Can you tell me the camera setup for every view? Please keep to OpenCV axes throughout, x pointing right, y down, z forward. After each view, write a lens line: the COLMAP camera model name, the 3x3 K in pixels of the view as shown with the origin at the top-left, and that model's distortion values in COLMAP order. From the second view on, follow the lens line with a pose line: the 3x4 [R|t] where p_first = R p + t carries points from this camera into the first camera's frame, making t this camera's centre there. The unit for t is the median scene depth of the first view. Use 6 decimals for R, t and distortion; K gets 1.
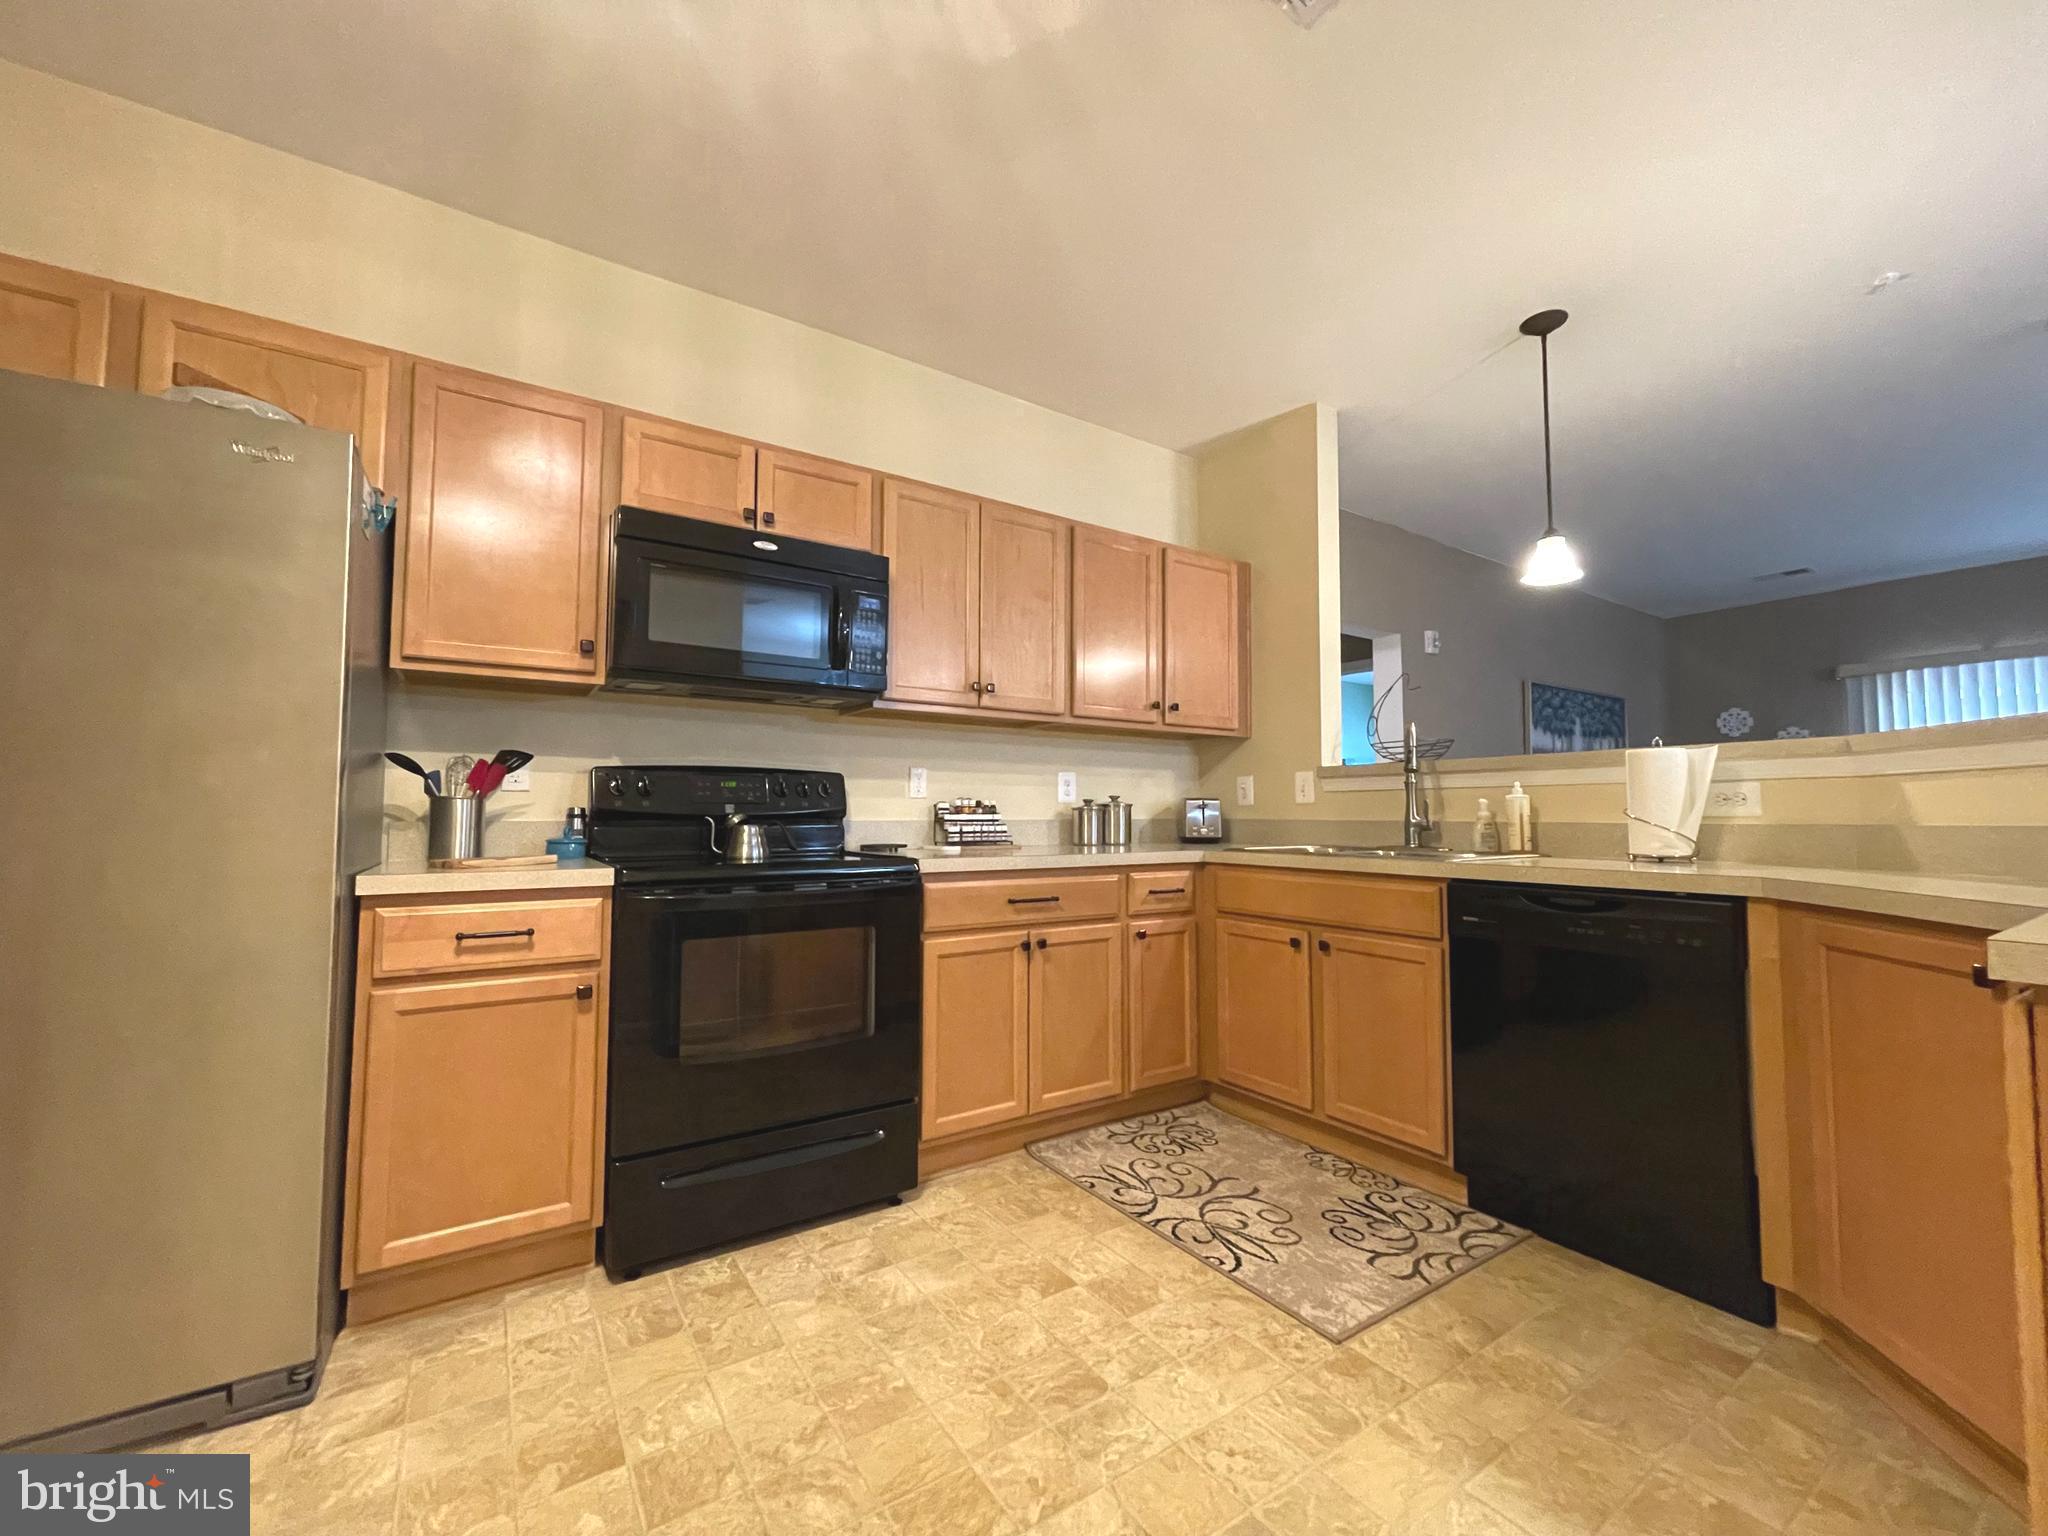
lens RADIAL K [[825.7, 0, 1028.1], [0, 825.7, 768.7], [0, 0, 1]] dist [0.019451, 0.000029]
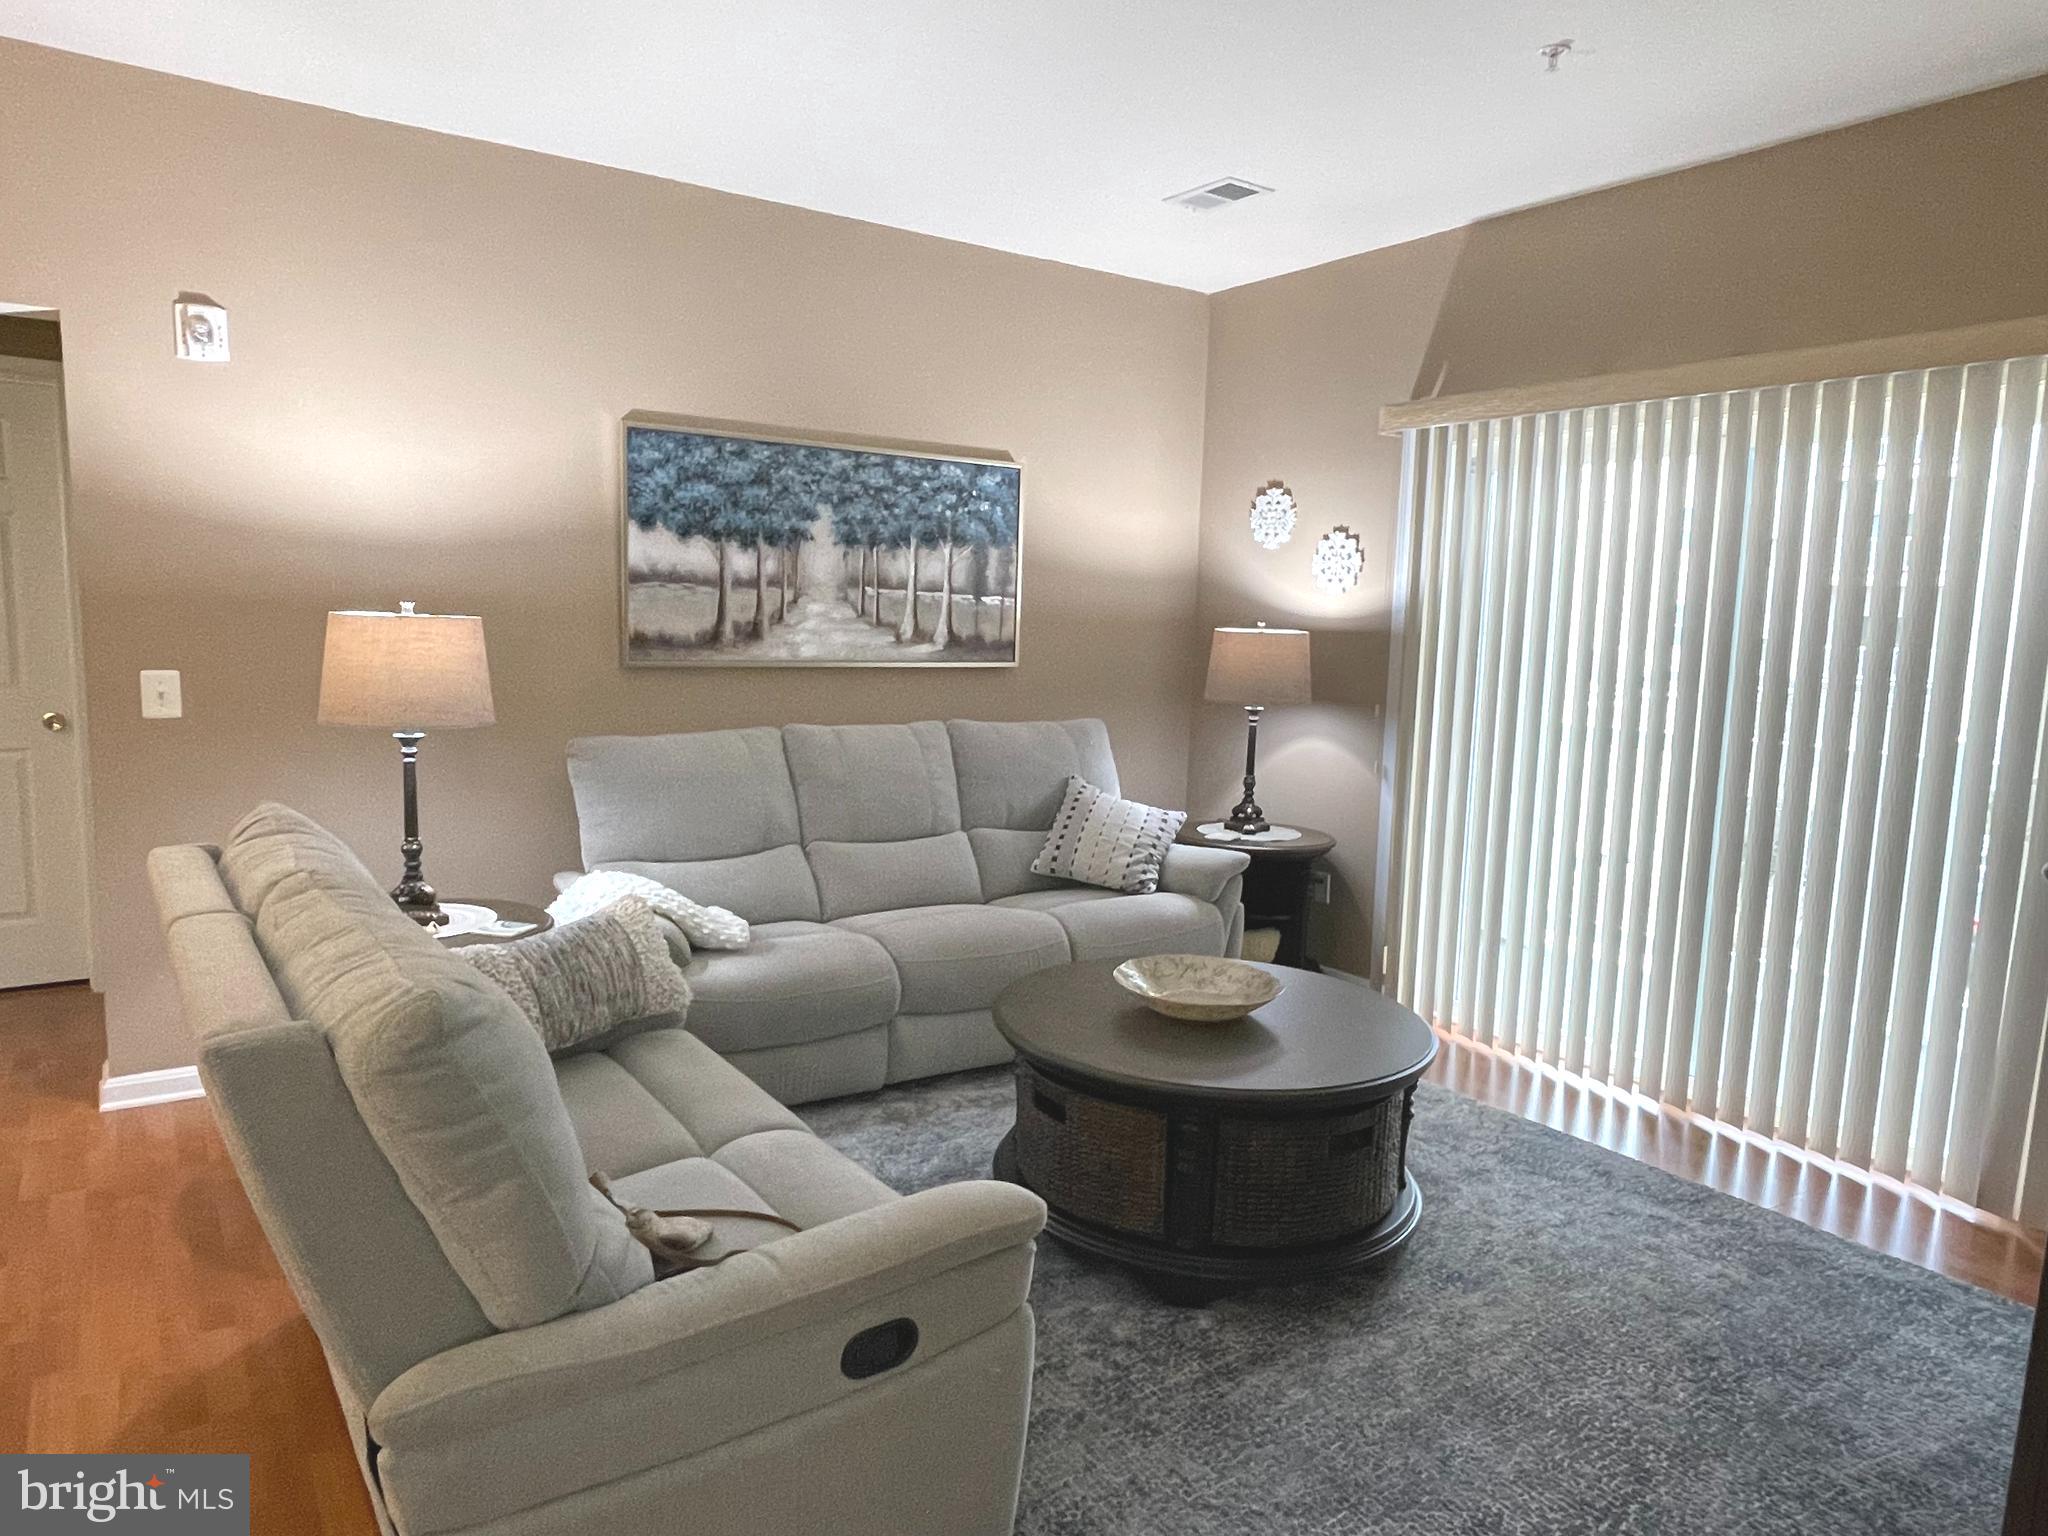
lens RADIAL K [[1328.0, 0, 1014.2], [0, 1328.0, 785.5], [0, 0, 1]] dist [-0.000133, -0.004565]
pose [[0.999685, 0.022105, 0.011844, 0.788079], [-0.023907, 0.982666, 0.183836, -0.047324], [-0.007575, -0.184061, 0.982886, 0.227368]]
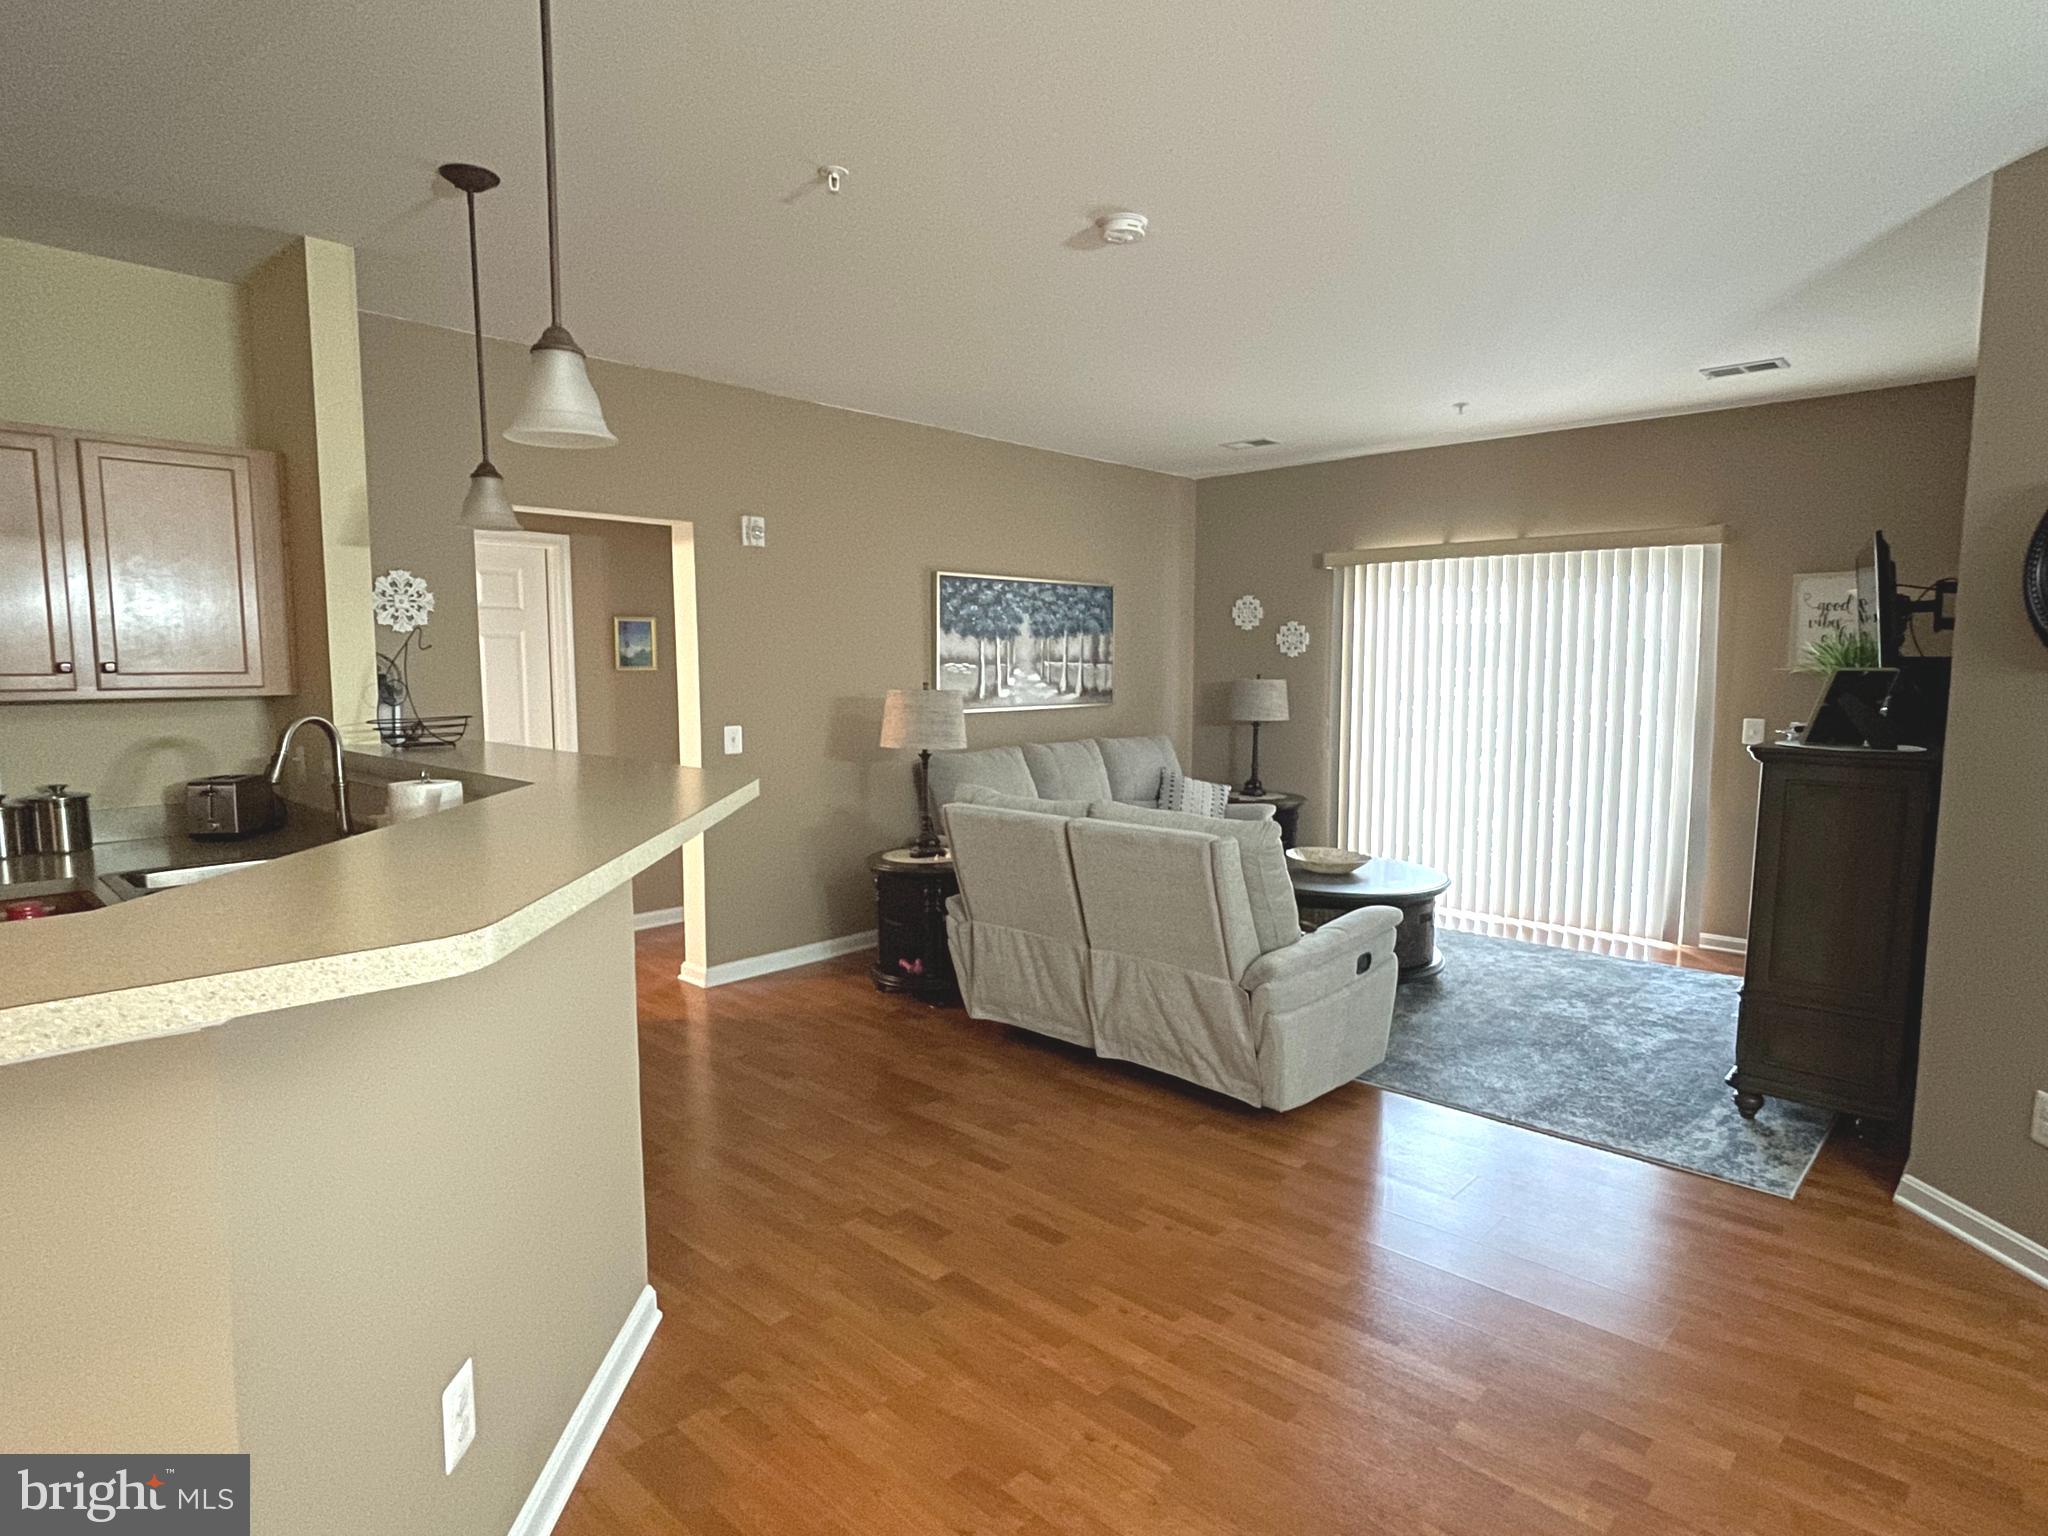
lens RADIAL K [[1130.9, 0, 1029.7], [0, 1130.9, 778.0], [0, 0, 1]] dist [-0.002247, -0.000791]
pose [[0.974278, -0.028543, 0.223533, 0.427303], [-0.007777, 0.987097, 0.159937, -0.082488], [-0.225214, -0.157561, 0.961485, -0.083742]]
